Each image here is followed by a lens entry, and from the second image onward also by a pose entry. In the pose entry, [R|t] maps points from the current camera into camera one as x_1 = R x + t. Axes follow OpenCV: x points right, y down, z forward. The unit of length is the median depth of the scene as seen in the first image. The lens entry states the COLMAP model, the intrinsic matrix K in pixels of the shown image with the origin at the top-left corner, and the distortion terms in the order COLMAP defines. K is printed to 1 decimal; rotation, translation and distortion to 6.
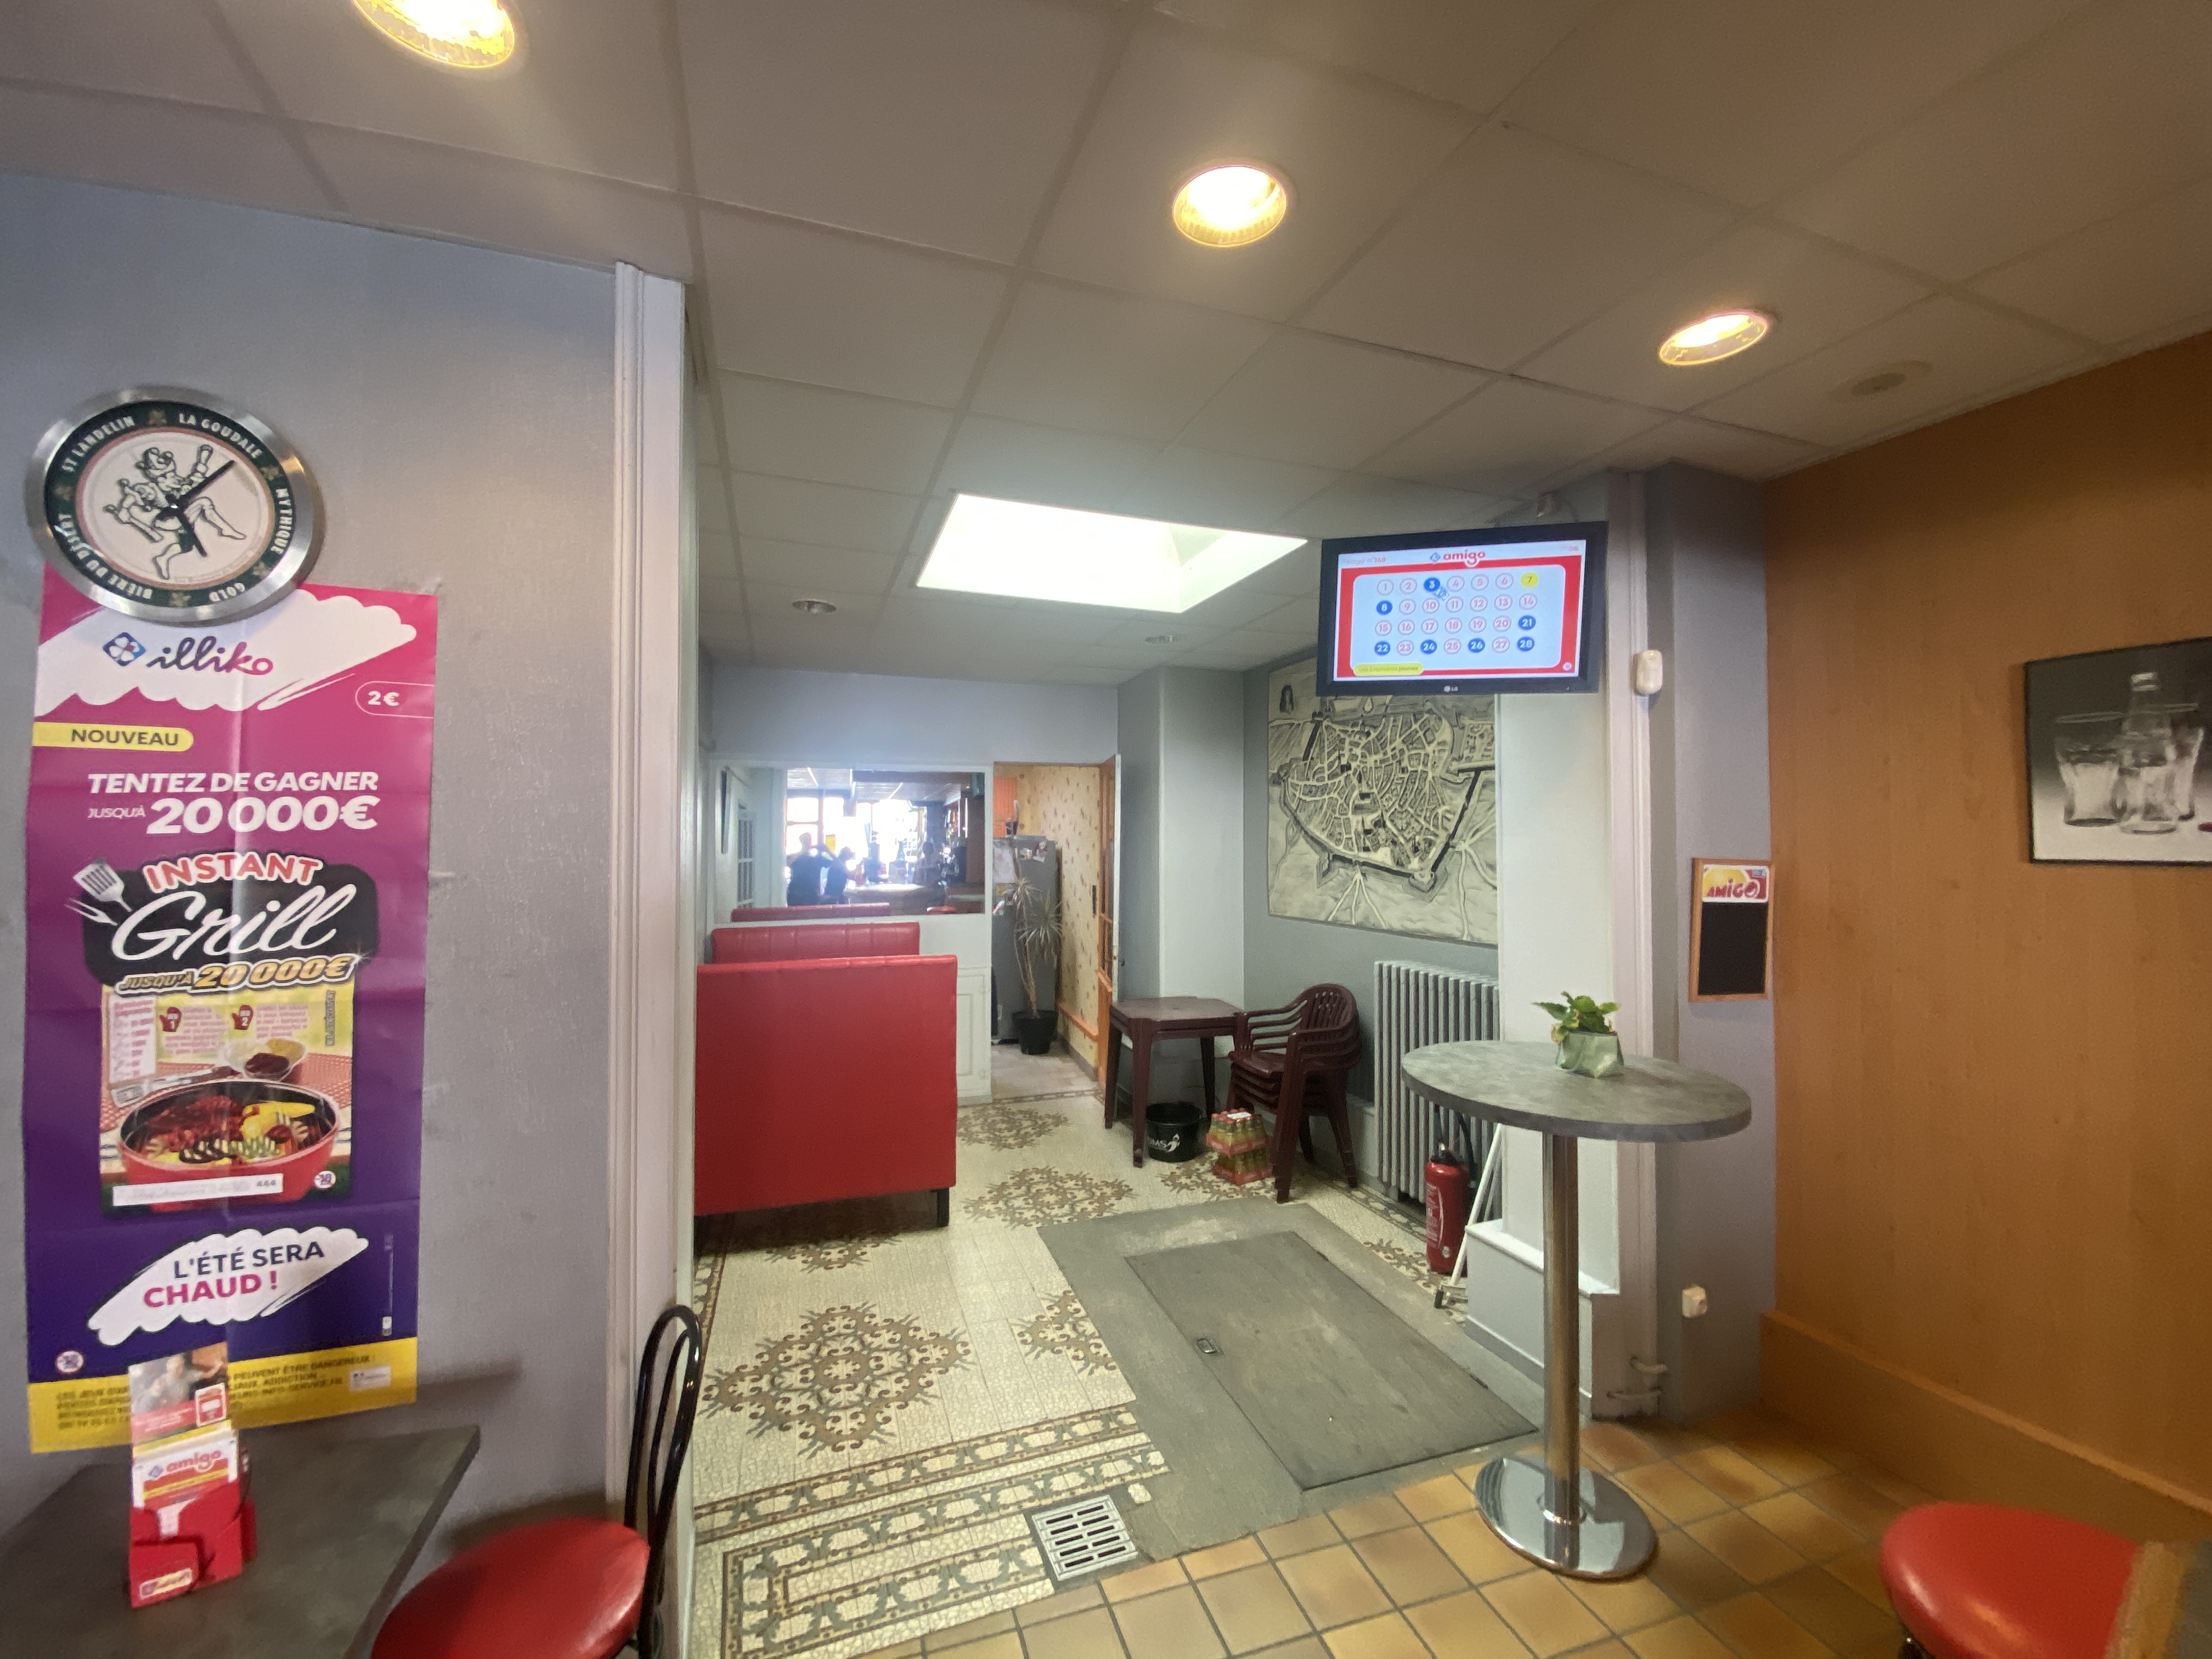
lens RADIAL K [[879.0, 0, 1106.0], [0, 879.0, 829.5], [0, 0, 1]] dist [-0.000457, -0.000092]
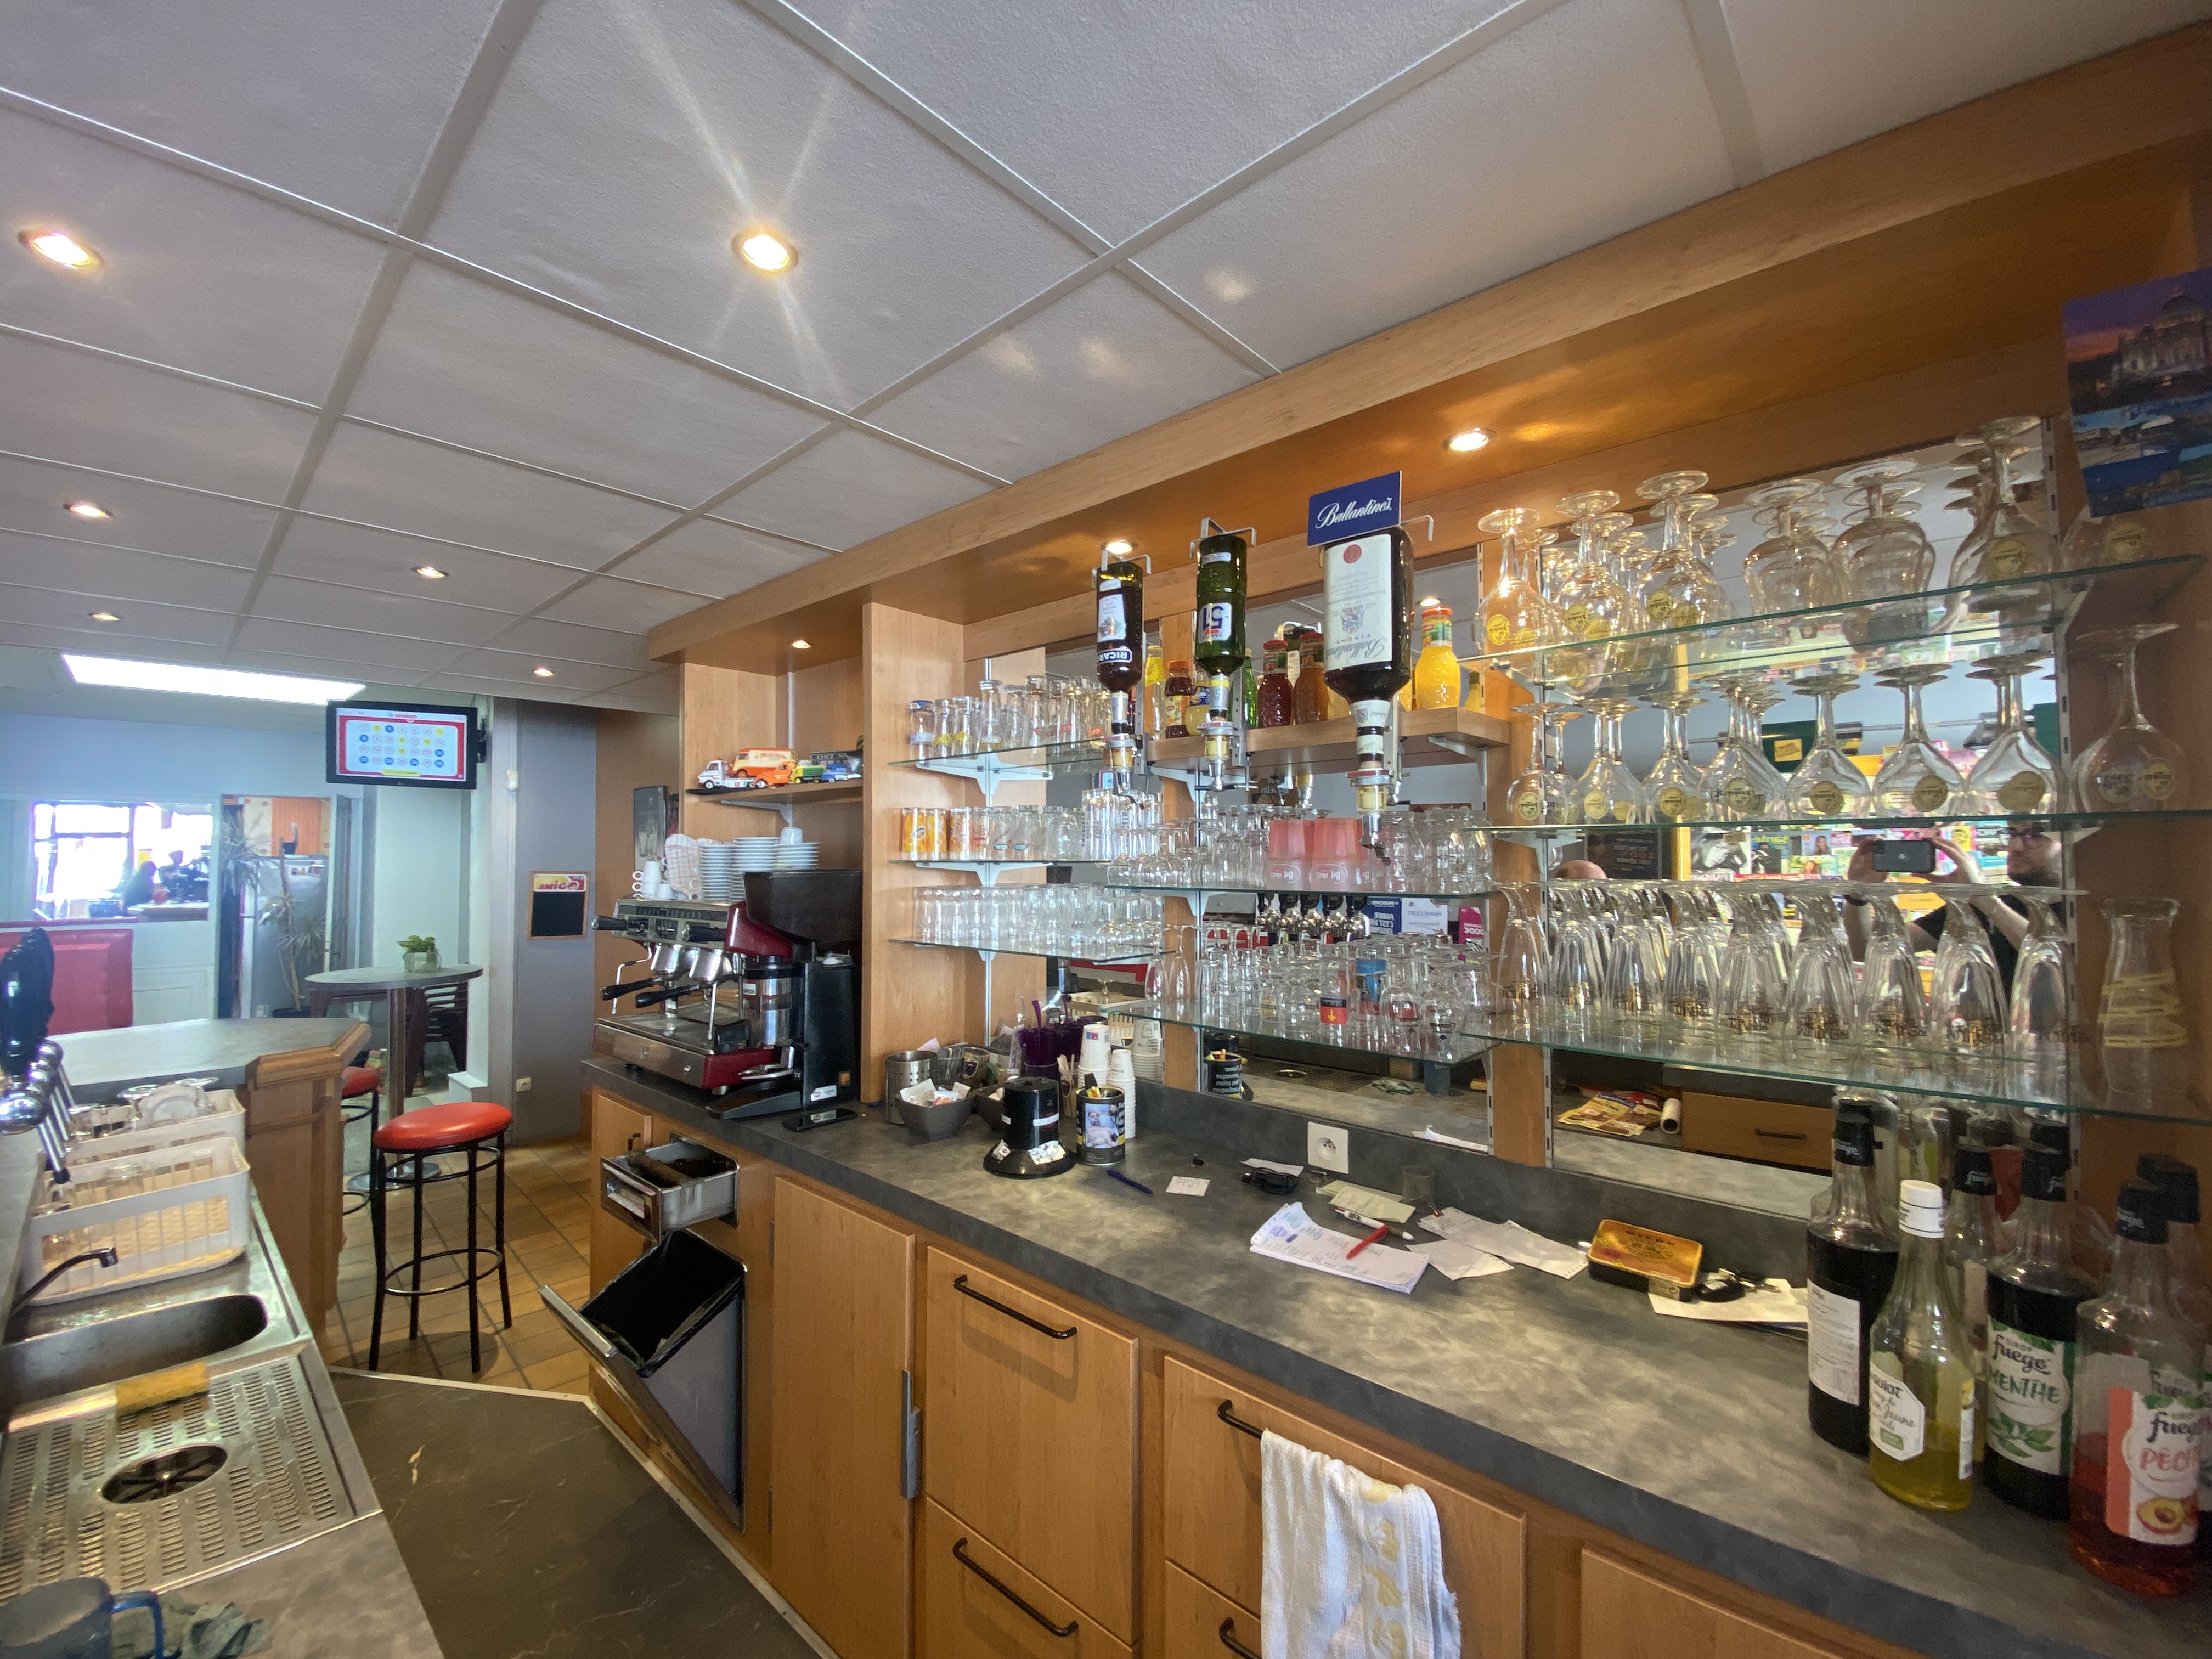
lens RADIAL K [[897.5, 0, 1106.0], [0, 897.5, 829.5], [0, 0, 1]] dist [-0.000012, -0.015187]
pose [[0.872598, 0.008603, 0.488362, 0.803755], [-0.007176, 0.999963, -0.004795, -0.064703], [-0.488386, 0.000680, 0.872628, -1.474947]]
